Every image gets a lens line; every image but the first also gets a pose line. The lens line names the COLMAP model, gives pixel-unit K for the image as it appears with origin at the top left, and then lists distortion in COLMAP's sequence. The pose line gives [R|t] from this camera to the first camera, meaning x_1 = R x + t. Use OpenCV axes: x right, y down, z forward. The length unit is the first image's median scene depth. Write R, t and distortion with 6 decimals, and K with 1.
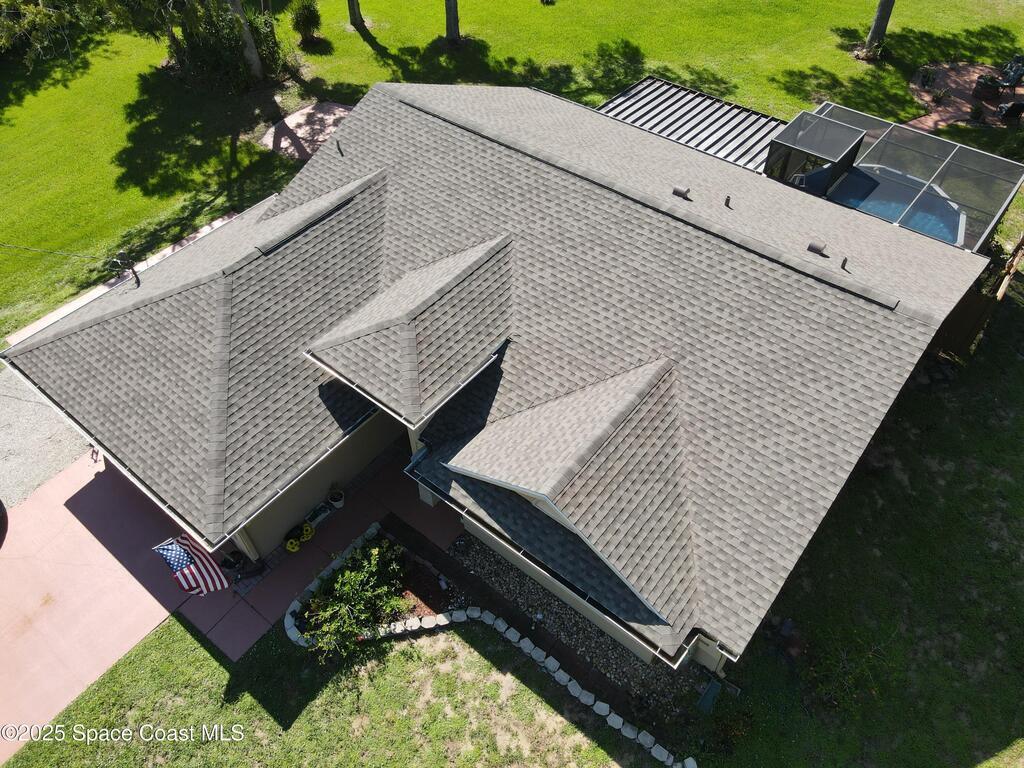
lens RADIAL K [[744.7, 0, 517.1], [0, 744.7, 387.3], [0, 0, 1]] dist [0.002100, 0.015035]
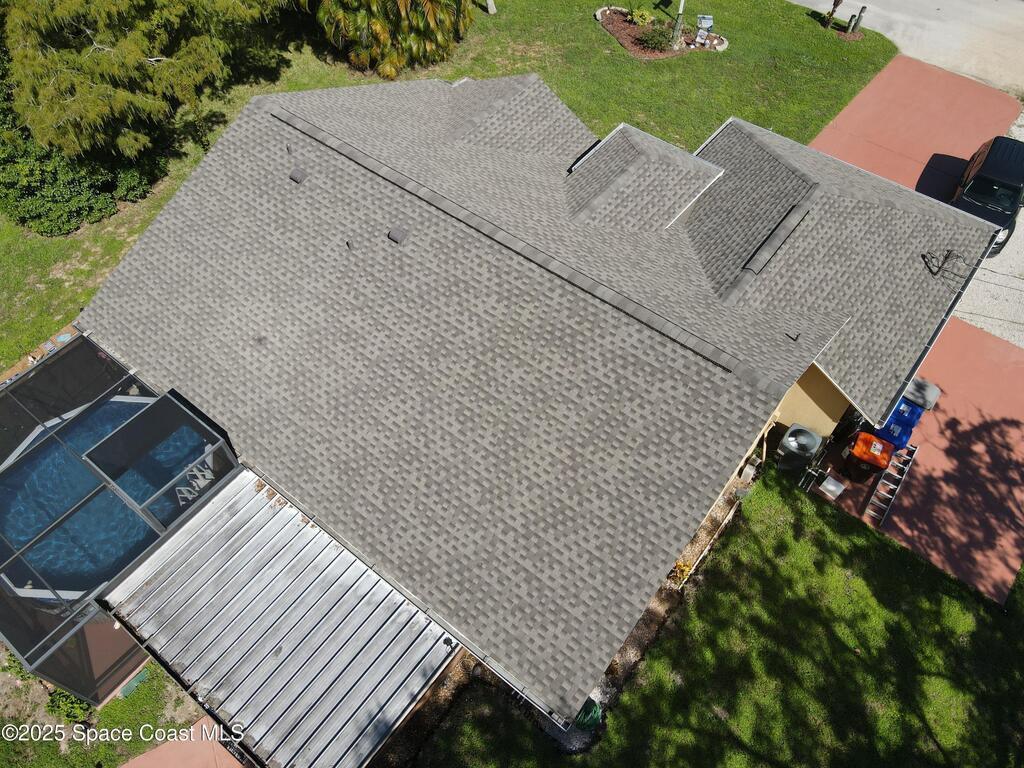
lens RADIAL K [[744.7, 0, 517.3], [0, 744.7, 394.2], [0, 0, 1]] dist [0.002100, 0.015035]
pose [[-0.999691, 0.024838, 0.001031, 0.074805], [-0.004778, -0.232688, 0.972540, -1.354779], [0.024396, 0.972234, 0.232735, 1.052192]]
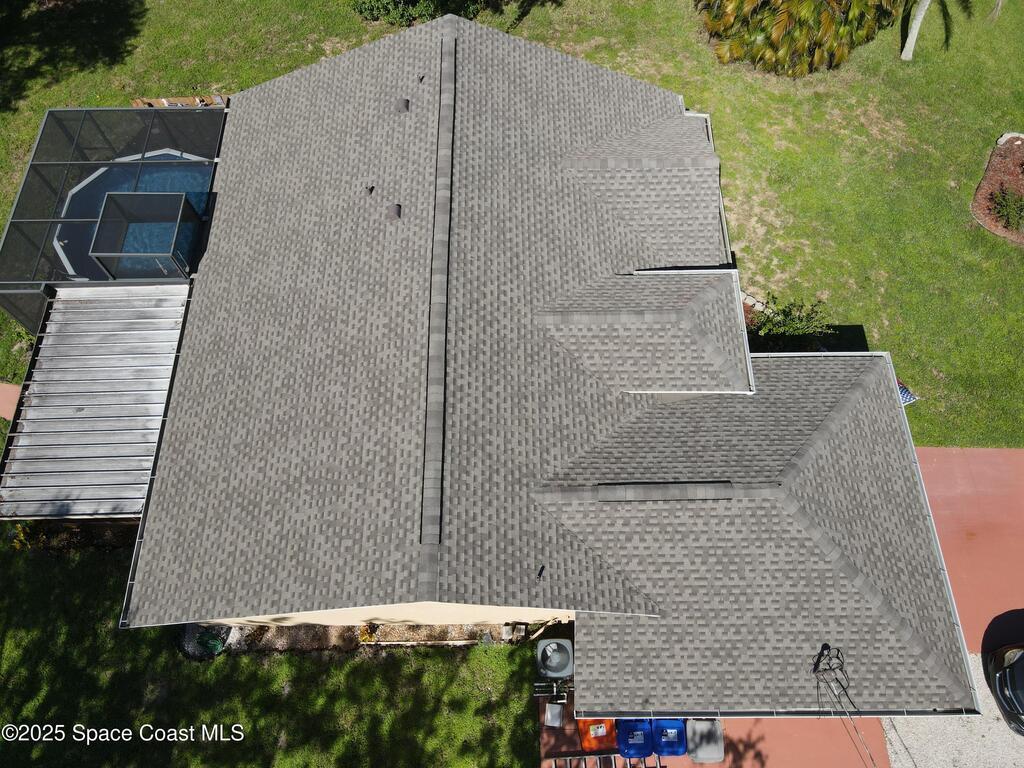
lens RADIAL K [[744.7, 0, 514.4], [0, 744.7, 392.2], [0, 0, 1]] dist [0.002100, 0.015035]
pose [[-0.641242, -0.691339, 0.332956, -0.414836], [0.577983, -0.149757, 0.802190, -1.087767], [-0.504722, 0.706840, 0.495613, 0.634699]]
